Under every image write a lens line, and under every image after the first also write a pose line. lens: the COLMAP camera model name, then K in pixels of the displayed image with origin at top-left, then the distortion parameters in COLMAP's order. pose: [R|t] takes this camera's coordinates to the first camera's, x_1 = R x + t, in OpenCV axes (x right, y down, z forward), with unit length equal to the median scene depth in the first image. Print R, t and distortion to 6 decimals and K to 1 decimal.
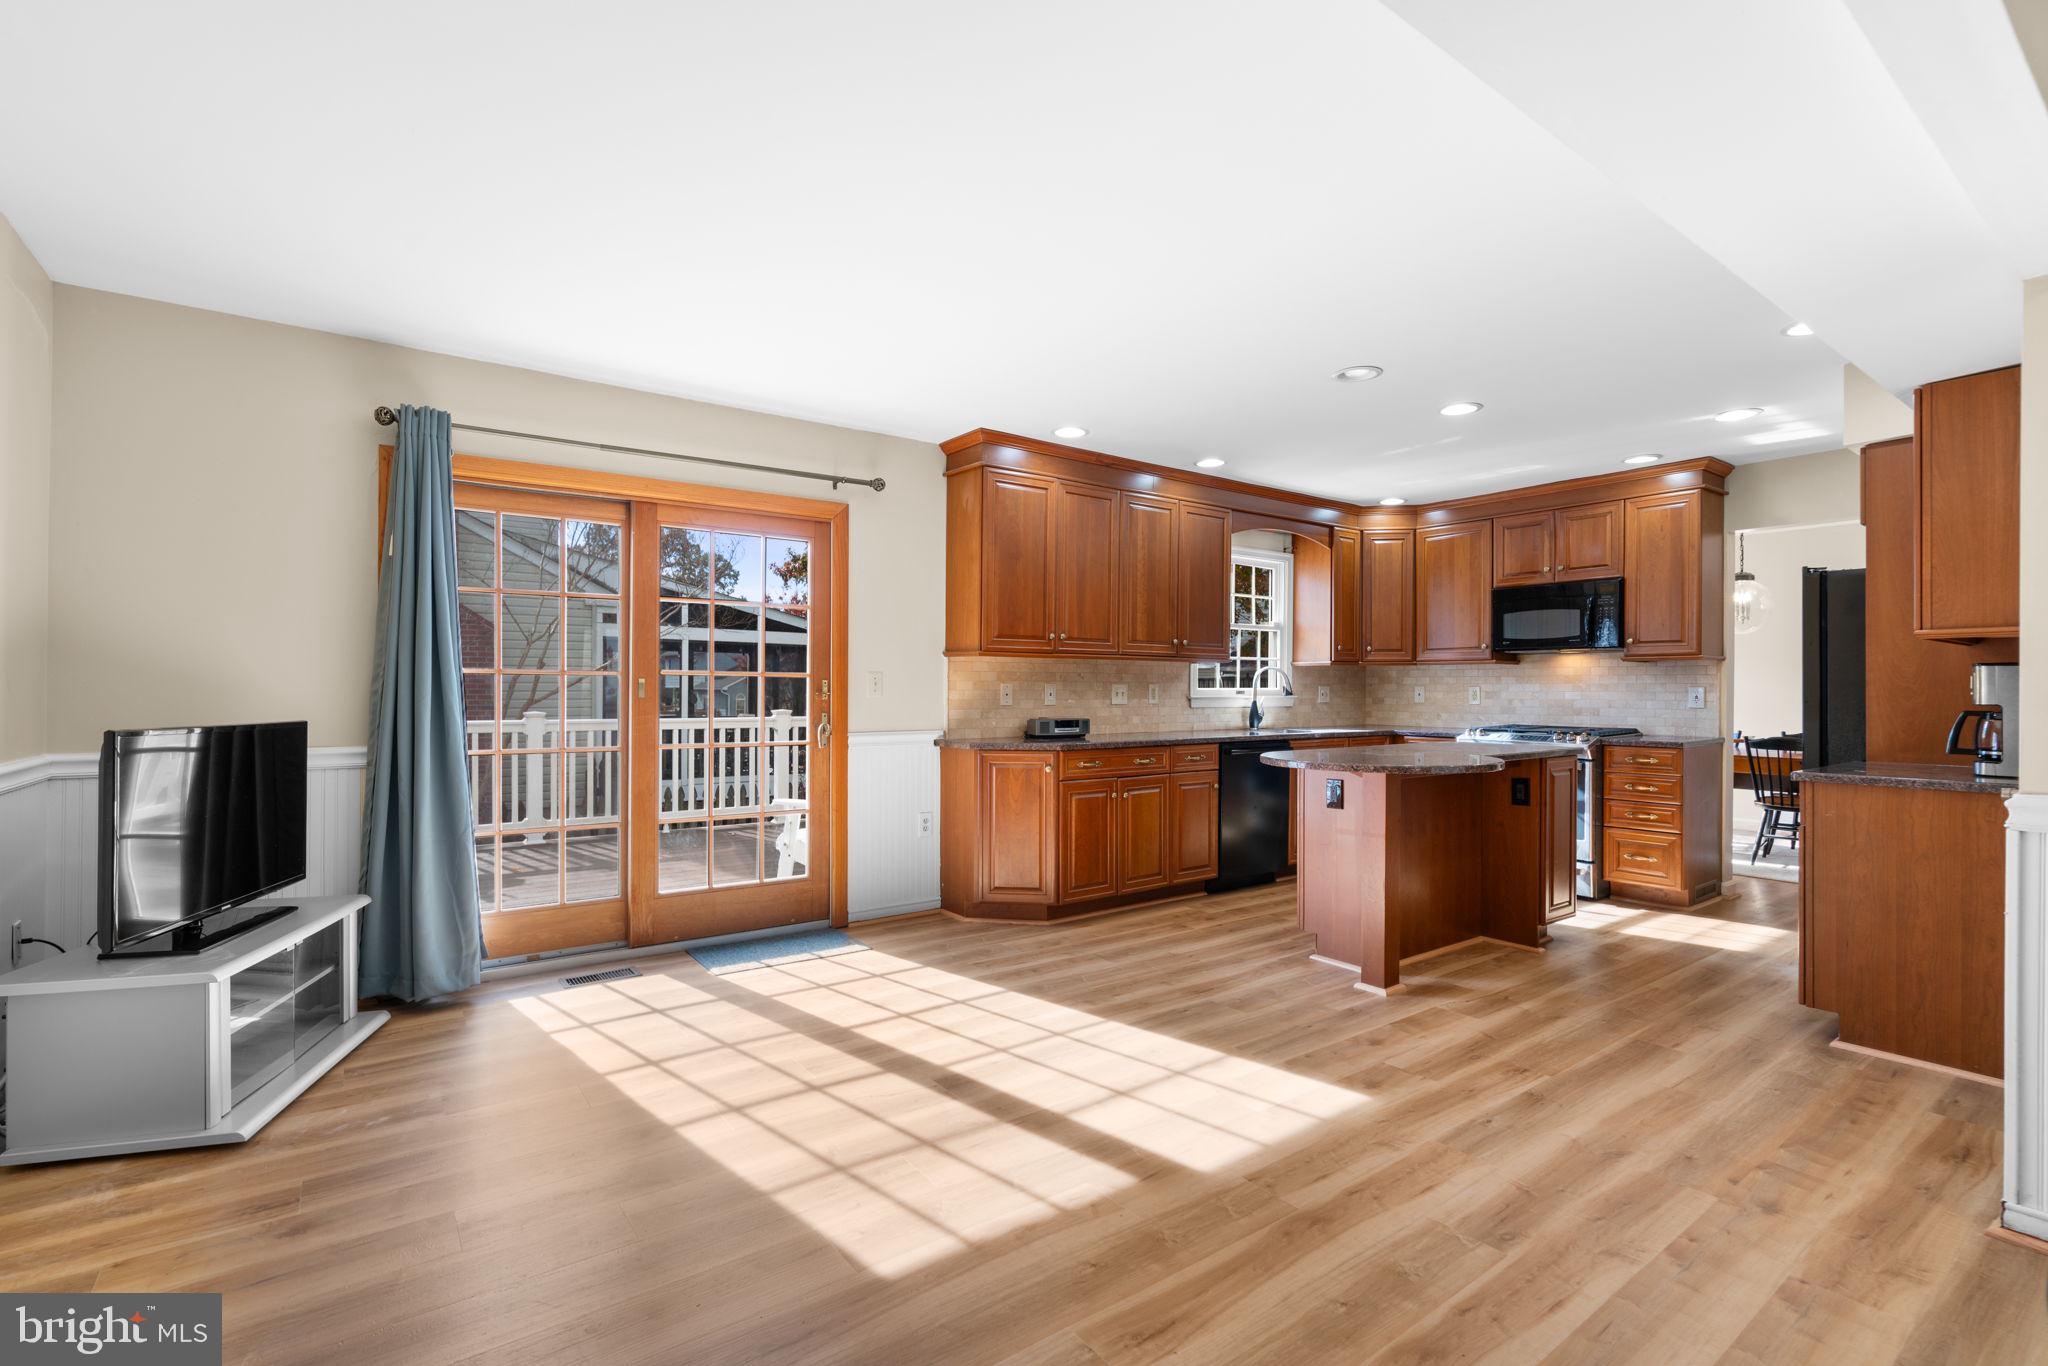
lens RADIAL K [[934.2, 0, 1023.8], [0, 934.2, 689.5], [0, 0, 1]] dist [-0.002914, 0.000395]
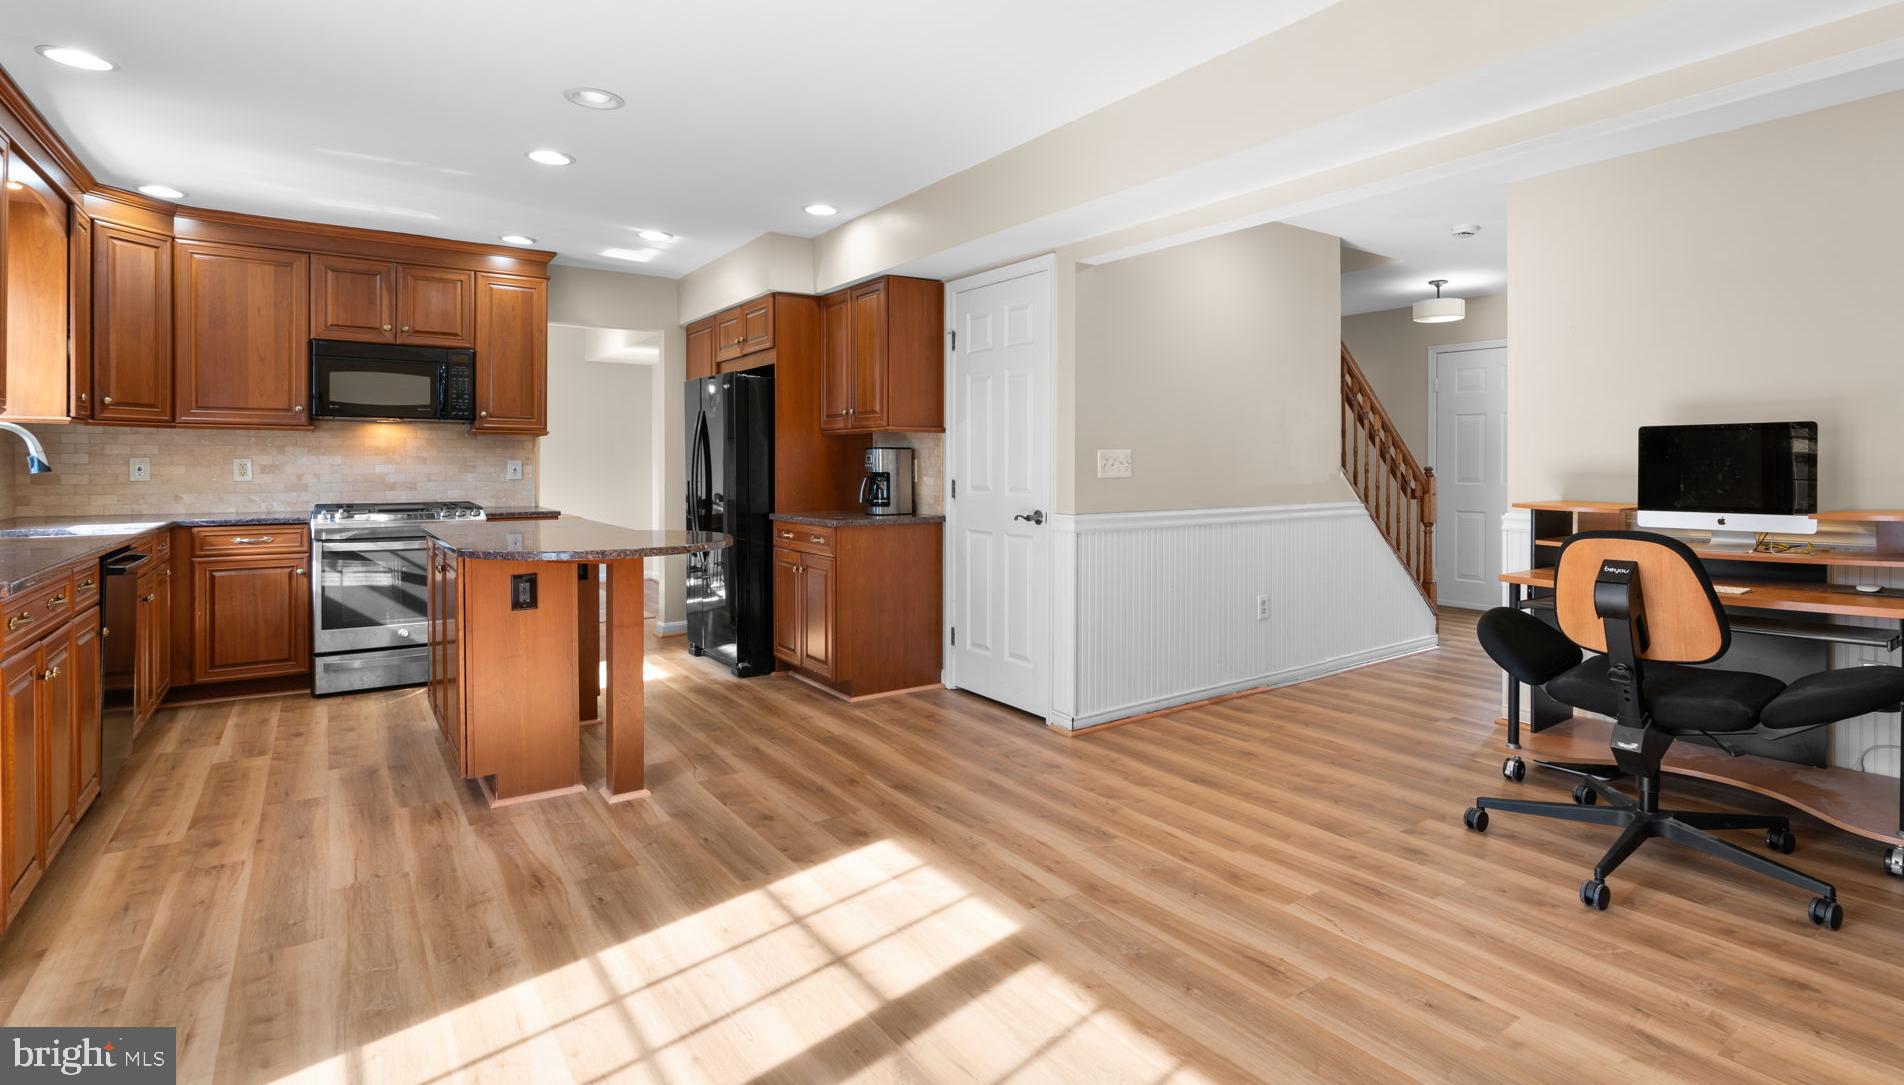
lens RADIAL K [[915.2, 0, 1042.5], [0, 915.2, 462.8], [0, 0, 1]] dist [-0.015461, 0.001410]
pose [[-0.030470, 0.000683, 0.999535, -0.526048], [-0.001895, 0.999998, -0.000741, -0.000210], [-0.999534, -0.001917, -0.030468, 0.642450]]
